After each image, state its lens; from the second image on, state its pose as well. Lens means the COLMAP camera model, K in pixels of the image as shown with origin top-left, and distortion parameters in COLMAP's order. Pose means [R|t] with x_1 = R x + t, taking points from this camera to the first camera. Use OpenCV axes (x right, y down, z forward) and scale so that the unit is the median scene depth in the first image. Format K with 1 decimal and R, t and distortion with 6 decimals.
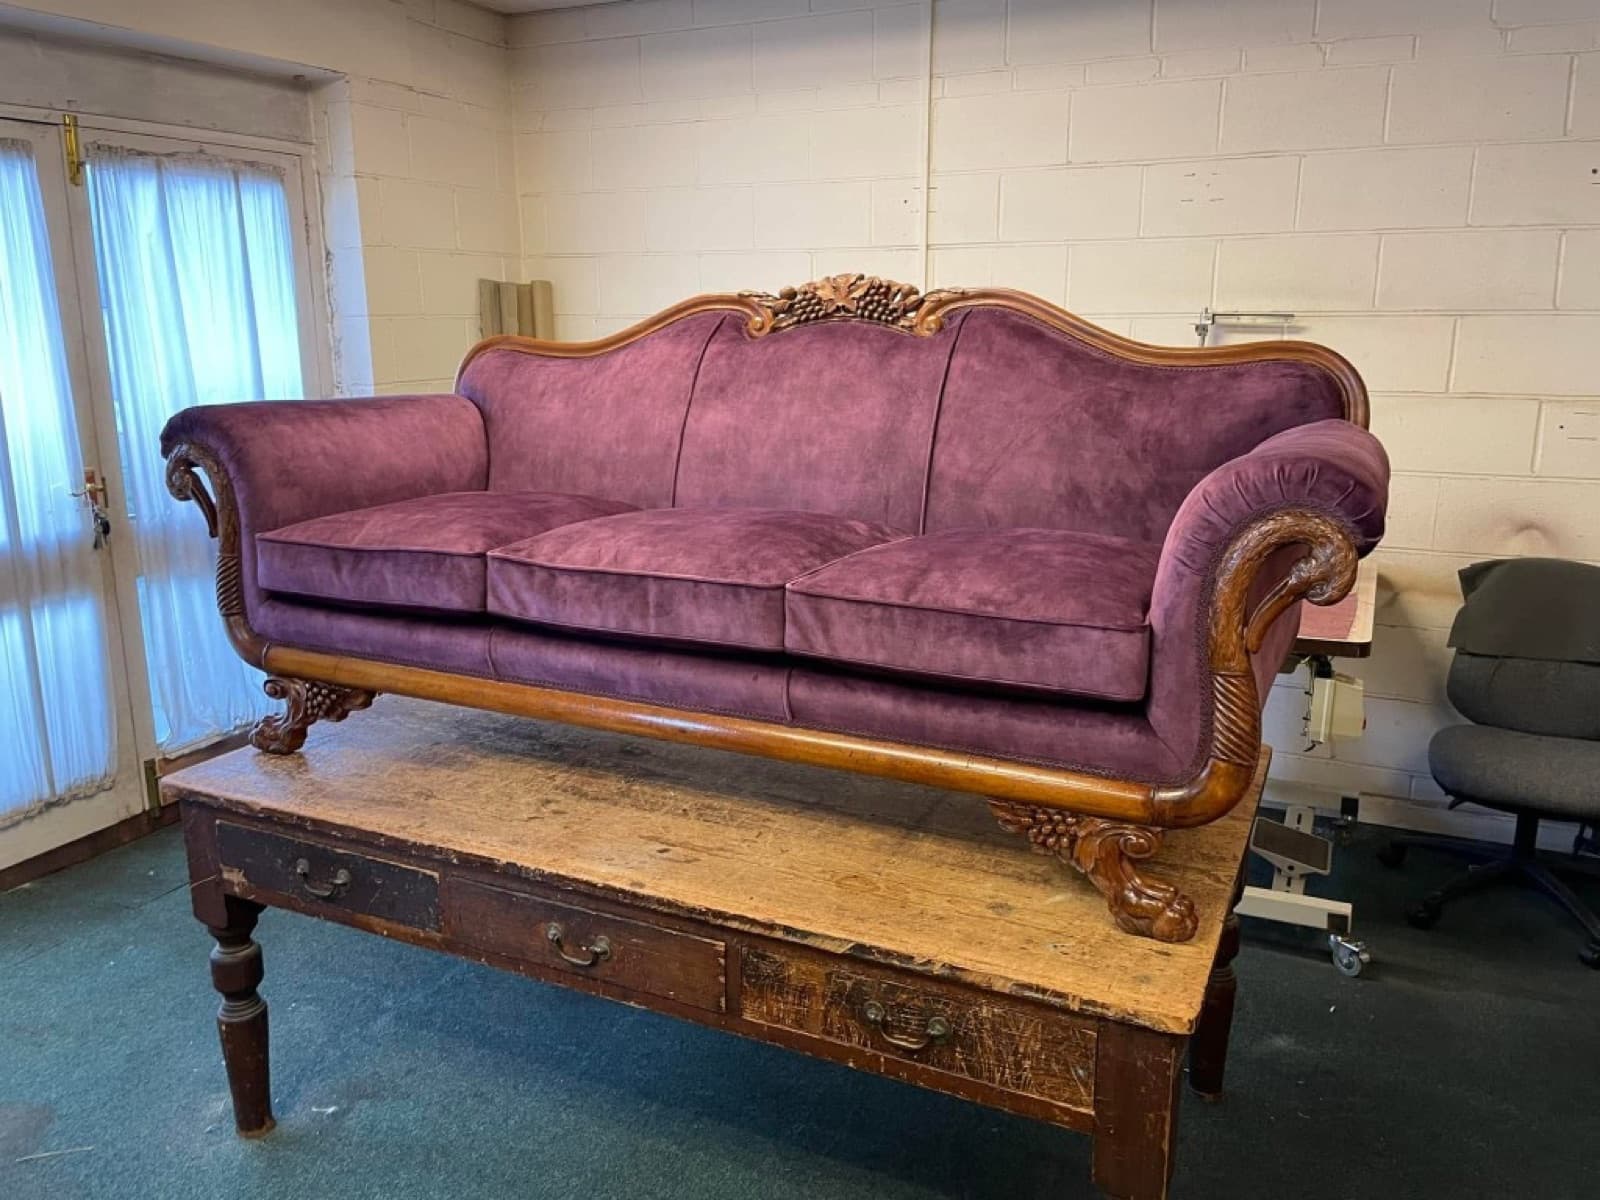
lens RADIAL K [[1223.8, 0, 761.2], [0, 1223.8, 596.1], [0, 0, 1]] dist [0.019496, -0.049031]
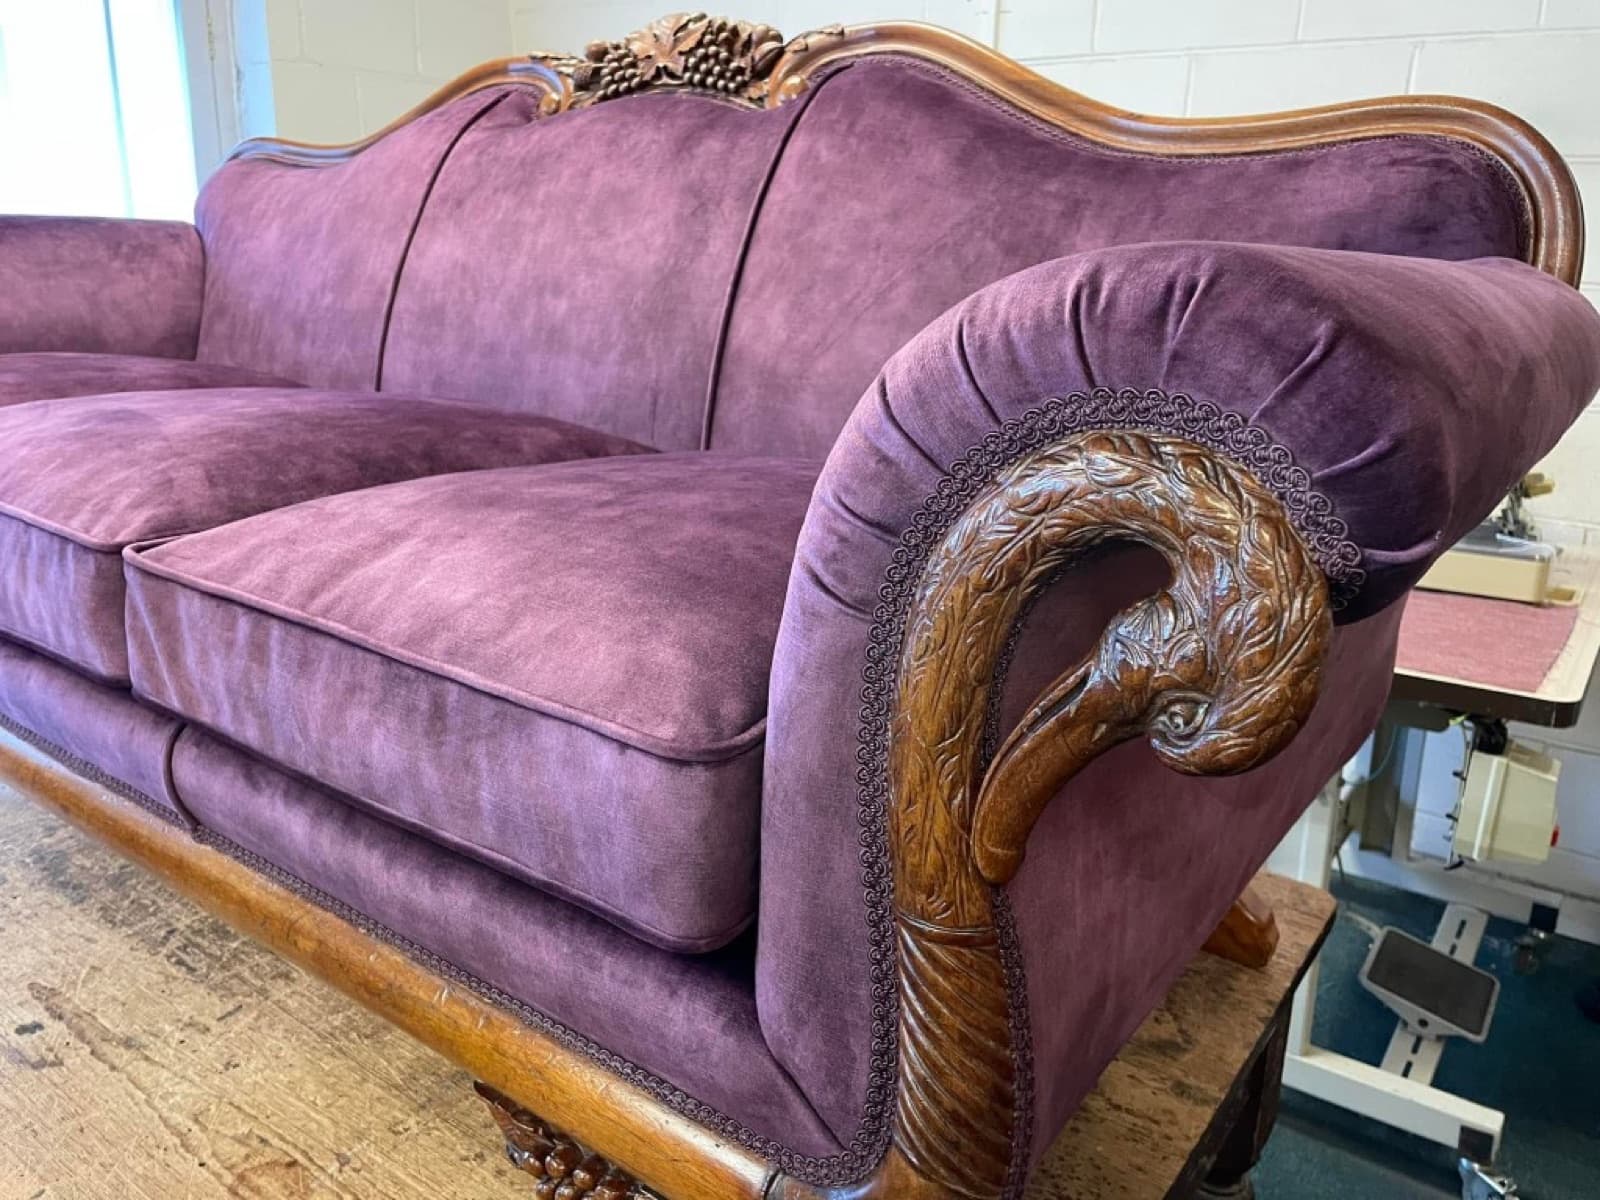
lens RADIAL K [[1223.8, 0, 795.3], [0, 1223.8, 593.3], [0, 0, 1]] dist [0.019496, -0.049031]
pose [[0.985328, 0.076335, -0.152648, 0.254448], [-0.067155, 0.995661, 0.064419, -0.028555], [0.156903, -0.053223, 0.986179, 0.443132]]
